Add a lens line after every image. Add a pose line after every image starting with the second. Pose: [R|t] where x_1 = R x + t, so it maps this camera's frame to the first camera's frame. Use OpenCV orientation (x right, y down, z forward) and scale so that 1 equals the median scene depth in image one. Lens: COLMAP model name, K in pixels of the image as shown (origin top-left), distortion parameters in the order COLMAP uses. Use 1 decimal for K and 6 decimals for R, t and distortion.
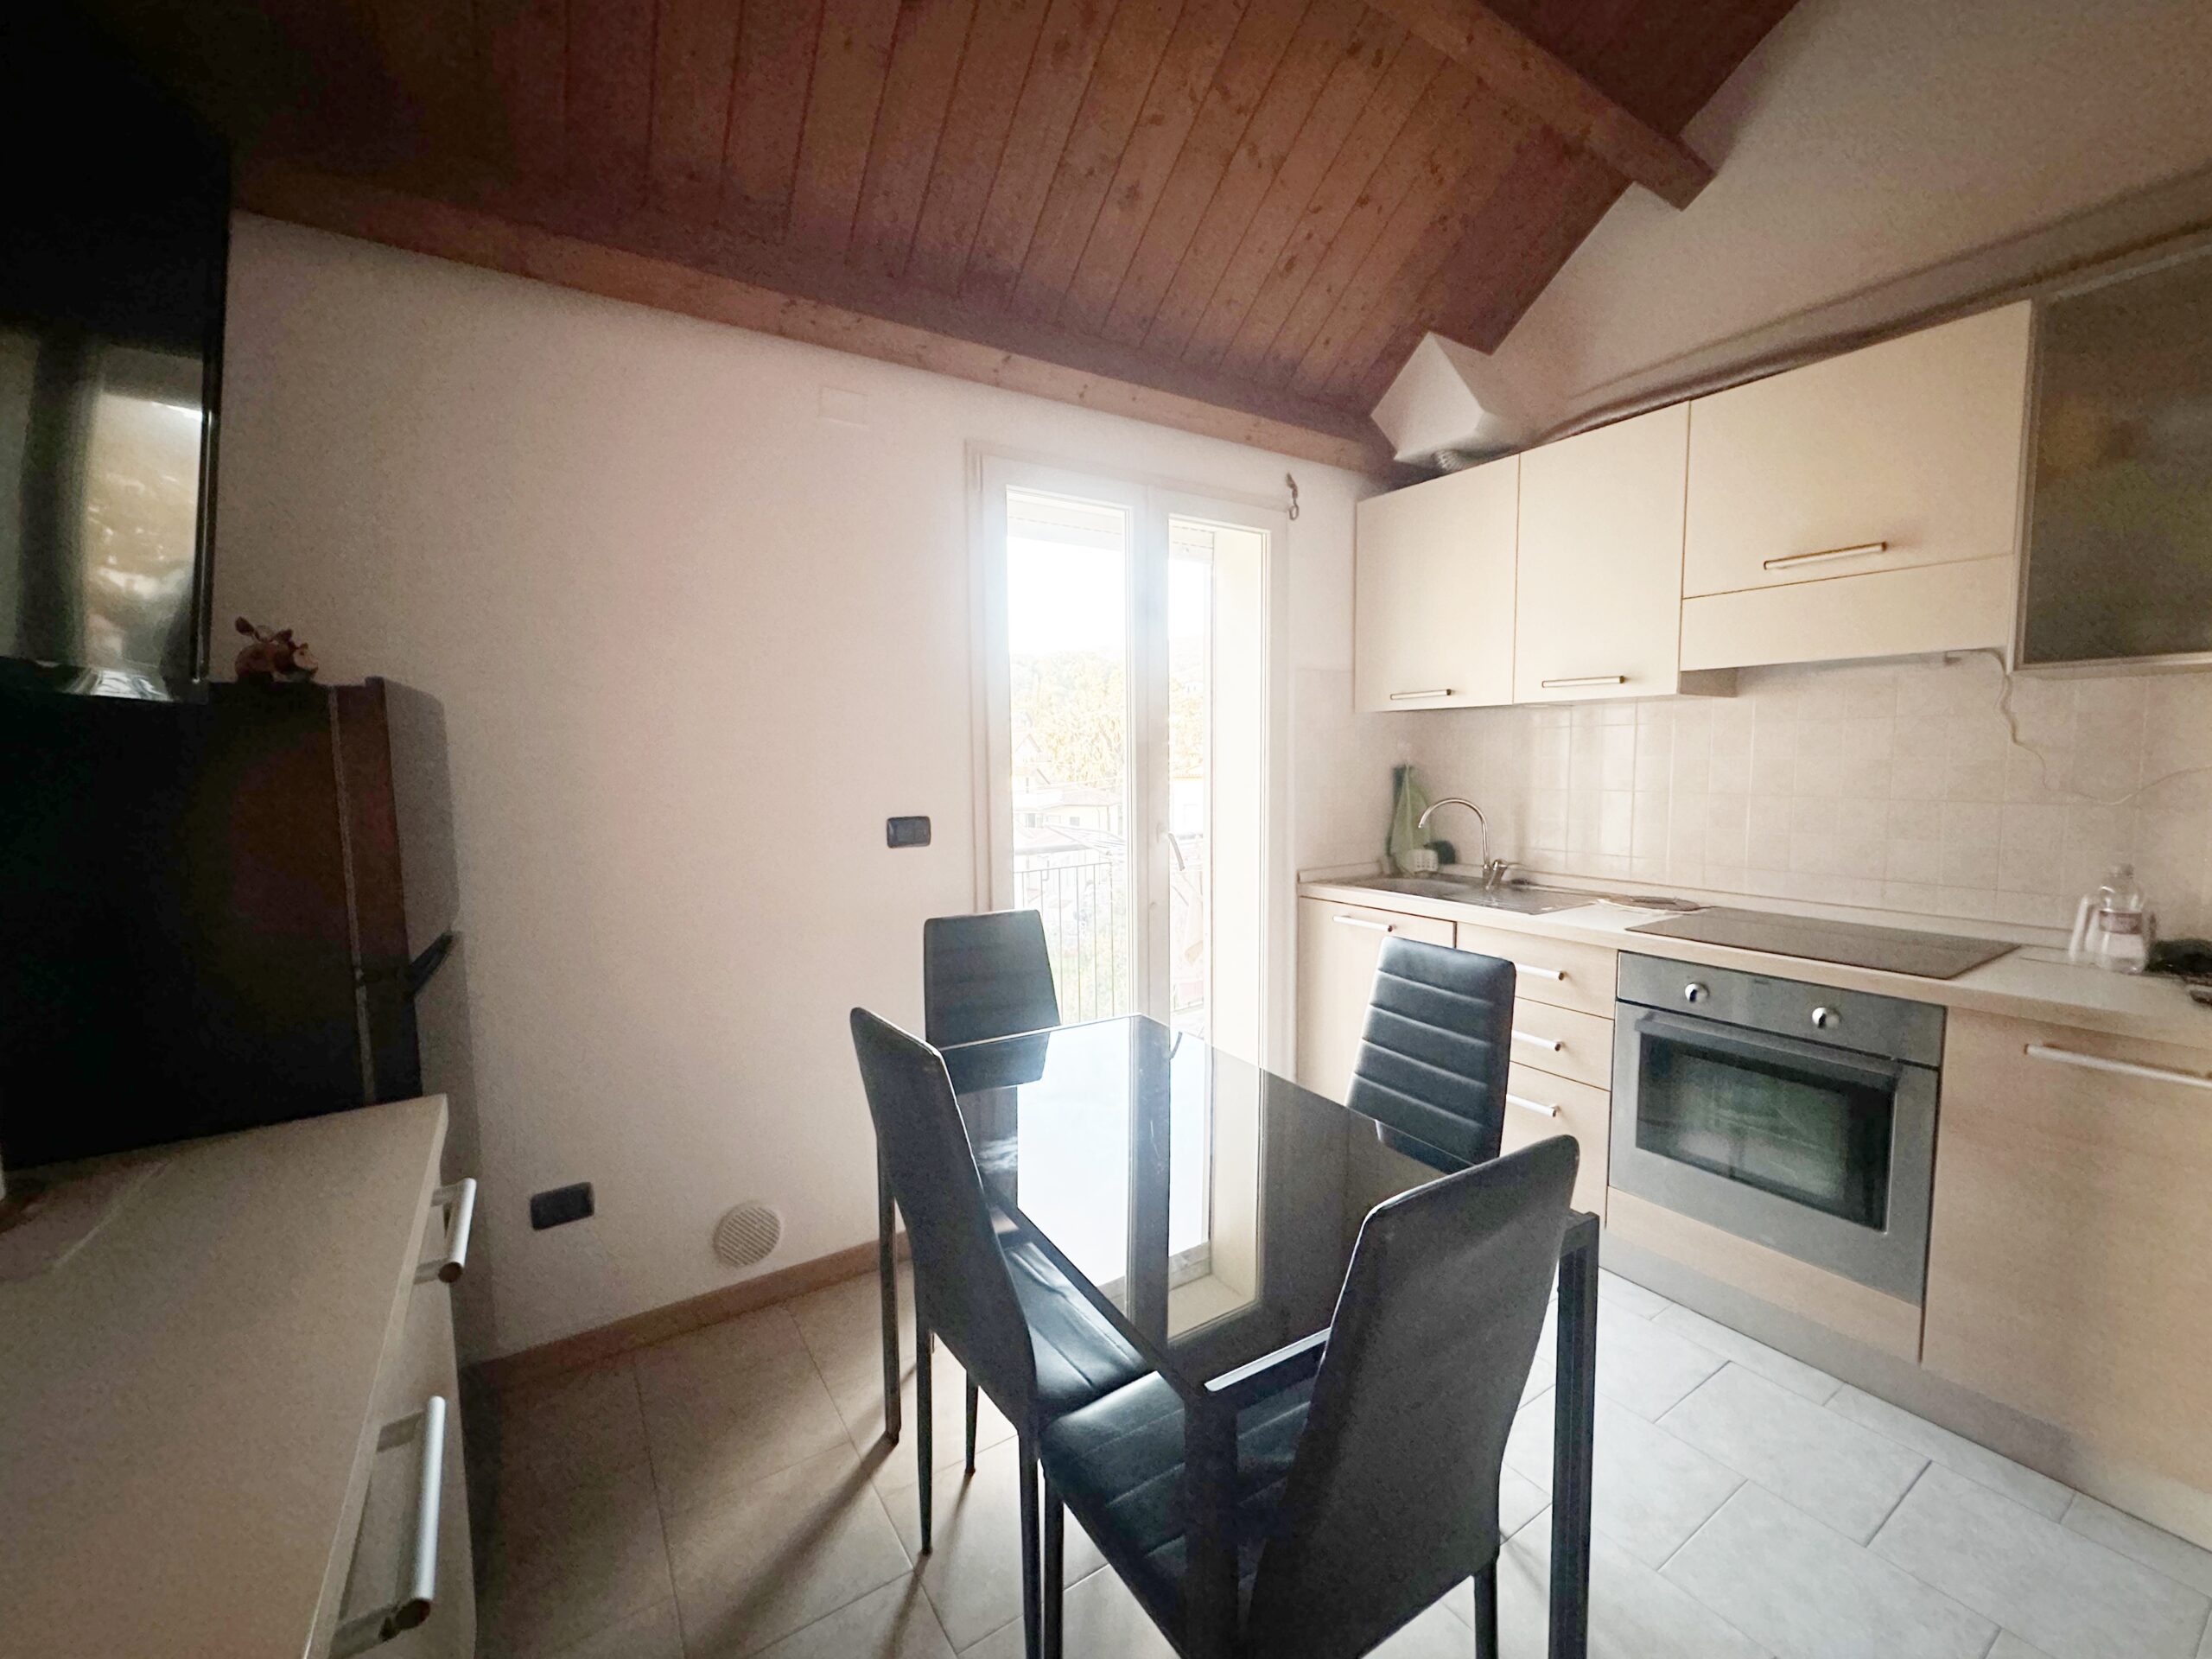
lens RADIAL K [[900.7, 0, 1106.0], [0, 900.7, 829.5], [0, 0, 1]] dist [-0.002623, 0.000206]
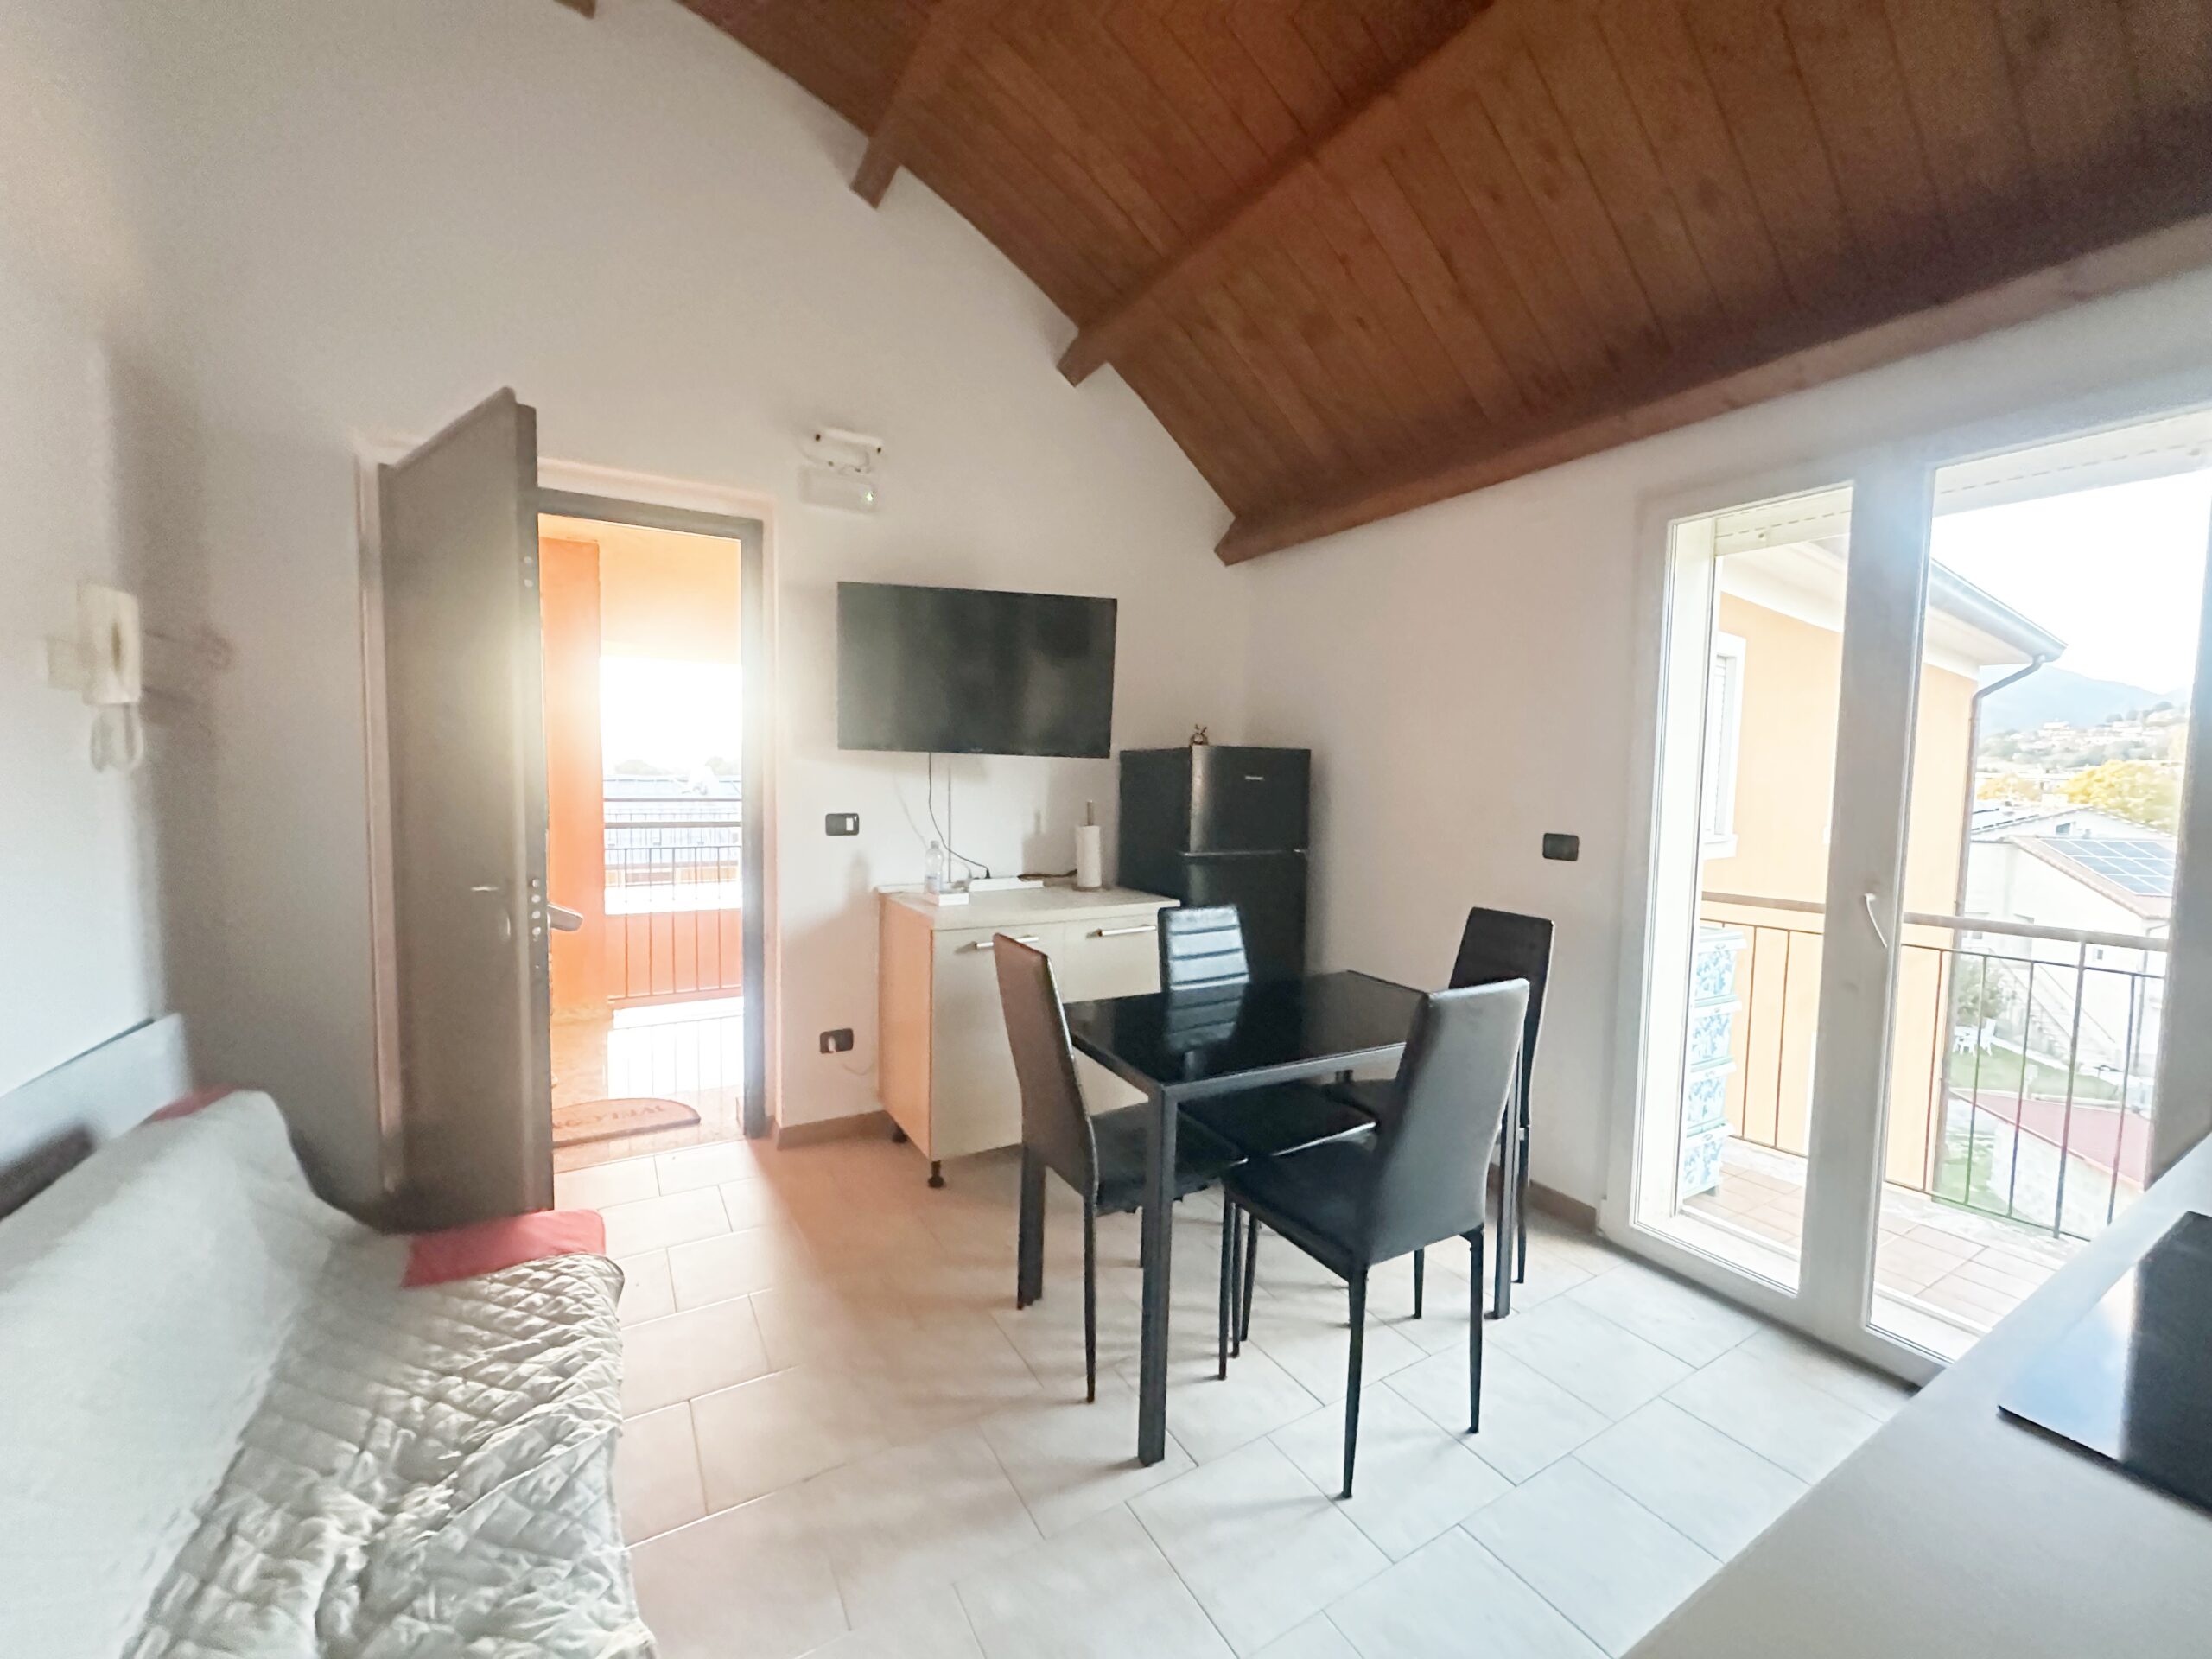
lens RADIAL K [[890.9, 0, 1102.1], [0, 890.9, 827.5], [0, 0, 1]] dist [-0.004031, 0.000002]
pose [[-0.044367, 0.074446, -0.996238, 0.840308], [-0.103196, 0.991543, 0.078691, -0.045607], [0.993671, 0.106299, -0.036310, 0.388507]]
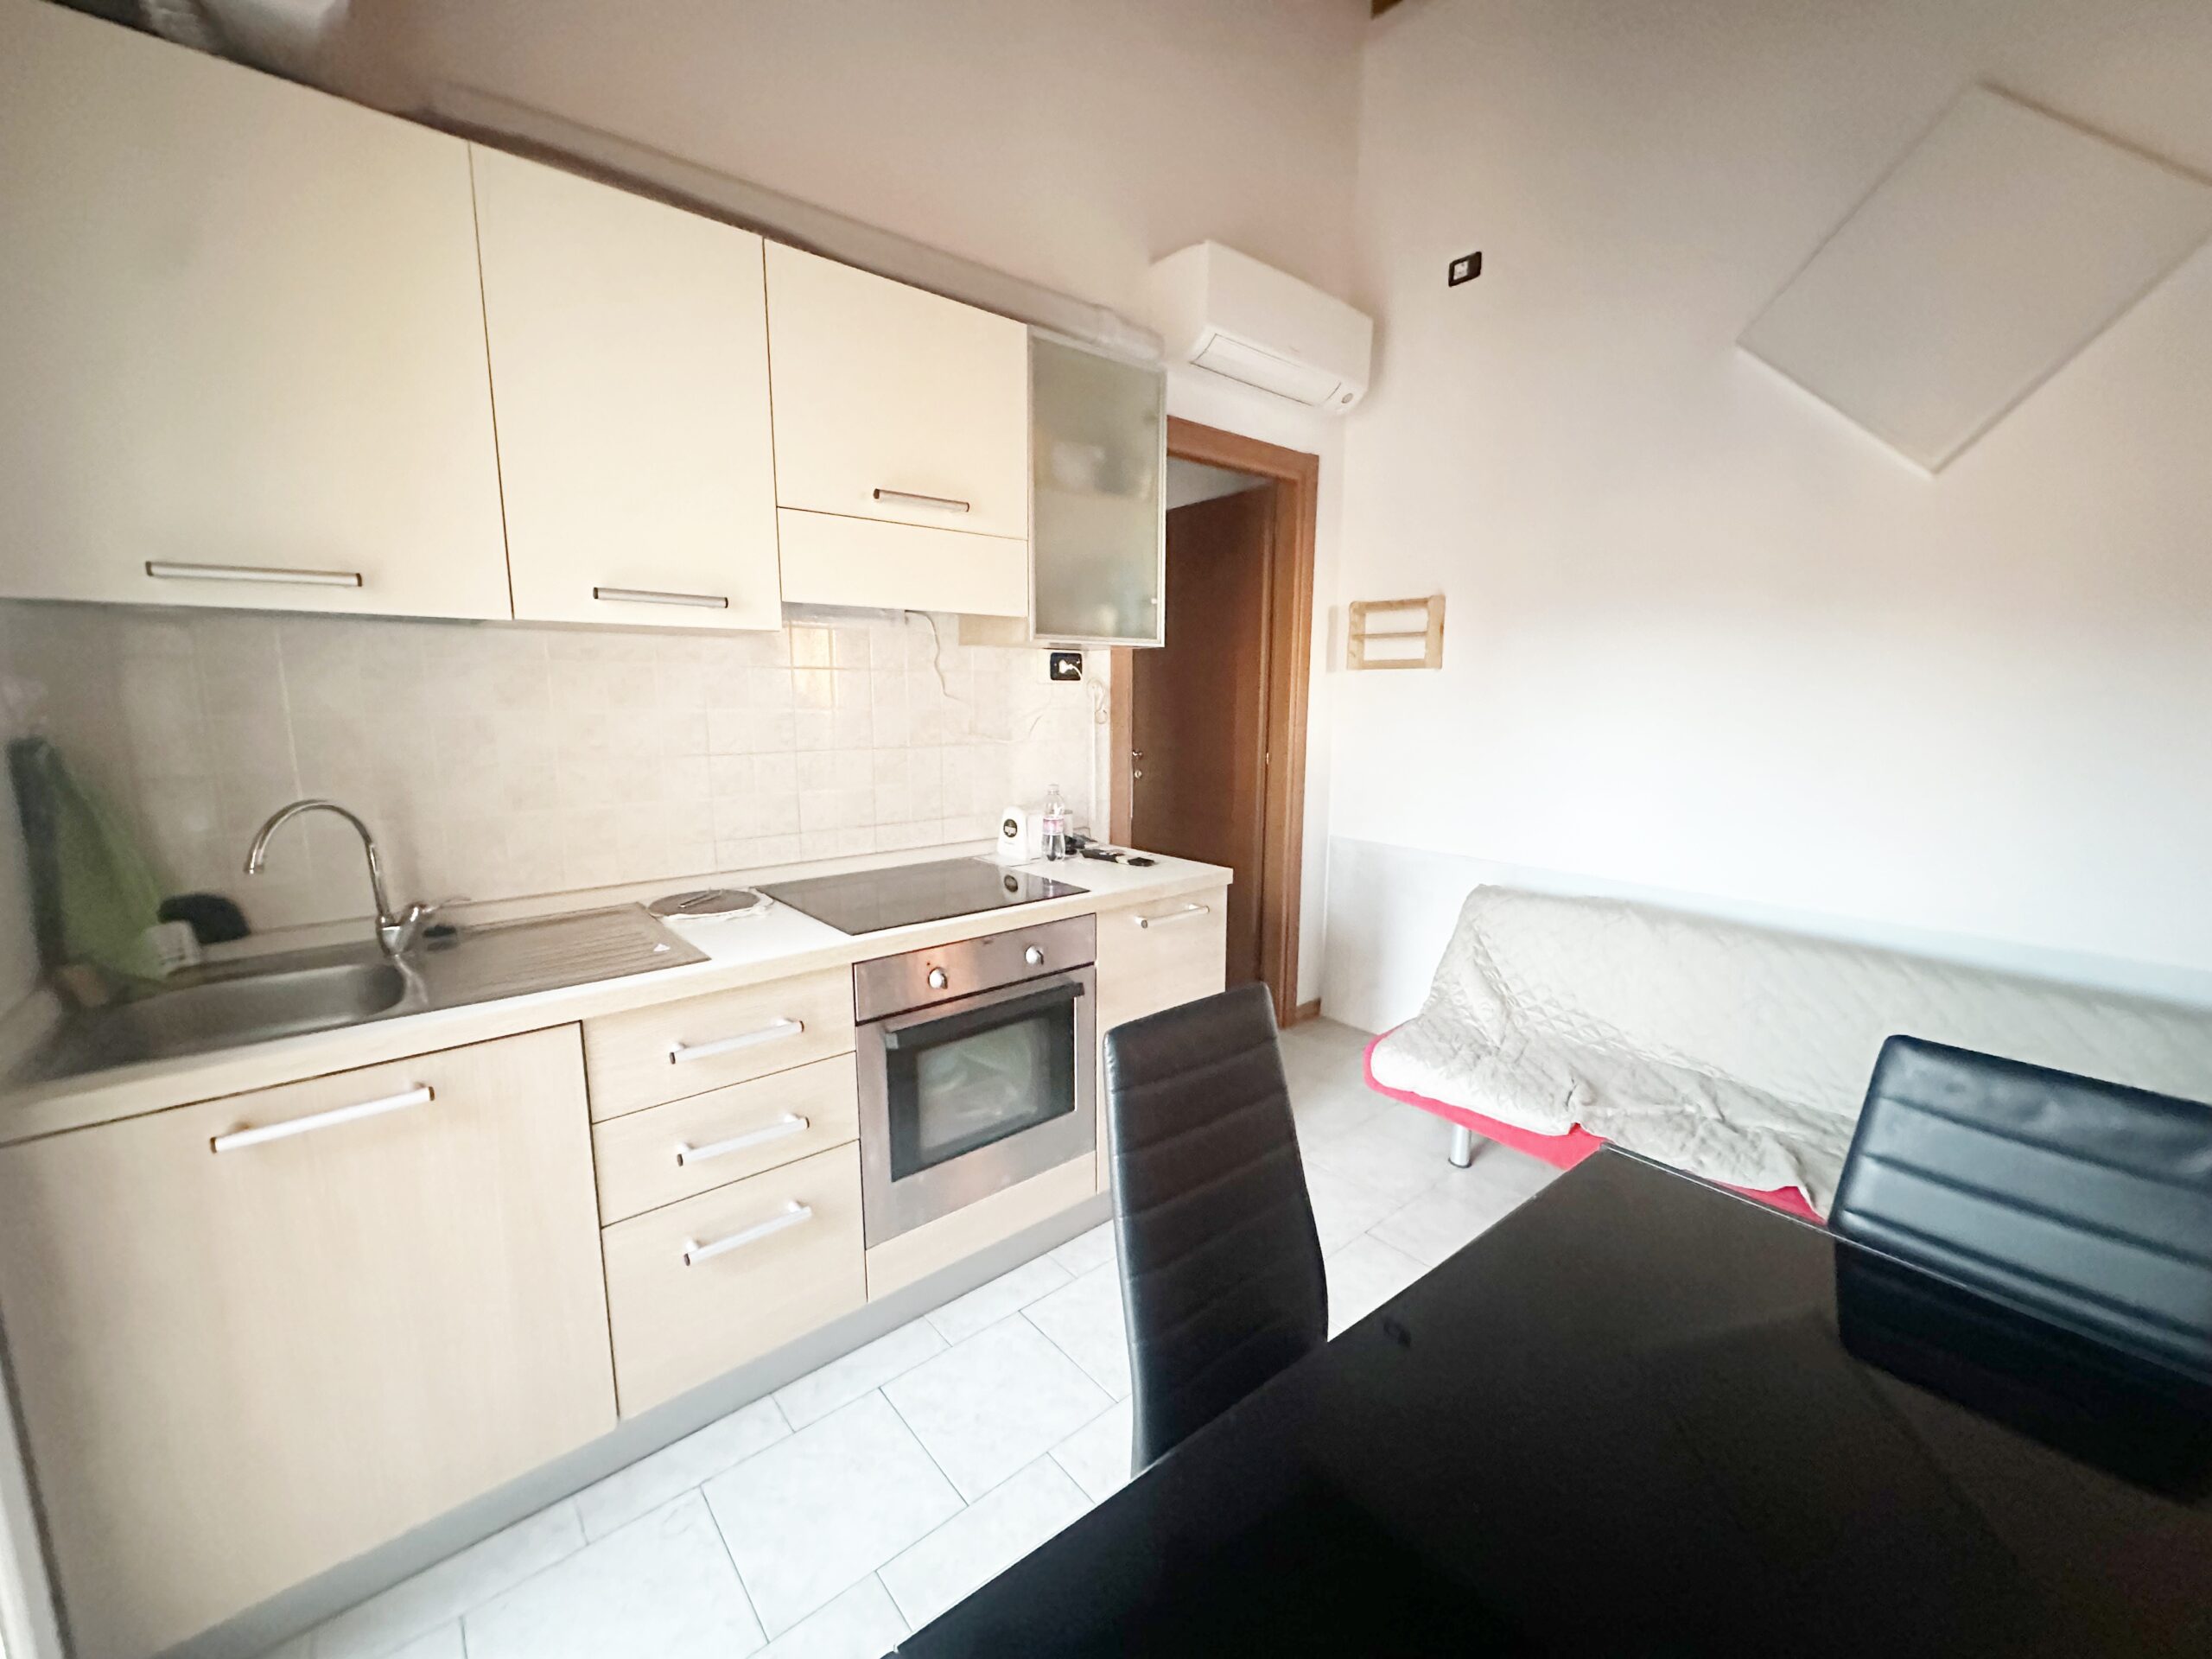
lens RADIAL K [[900.7, 0, 1106.0], [0, 900.7, 829.5], [0, 0, 1]] dist [-0.002623, 0.000206]
pose [[-0.128148, -0.149274, 0.980457, -0.168410], [0.080511, 0.983779, 0.160302, -0.071709], [-0.988482, 0.099480, -0.114052, 0.713575]]
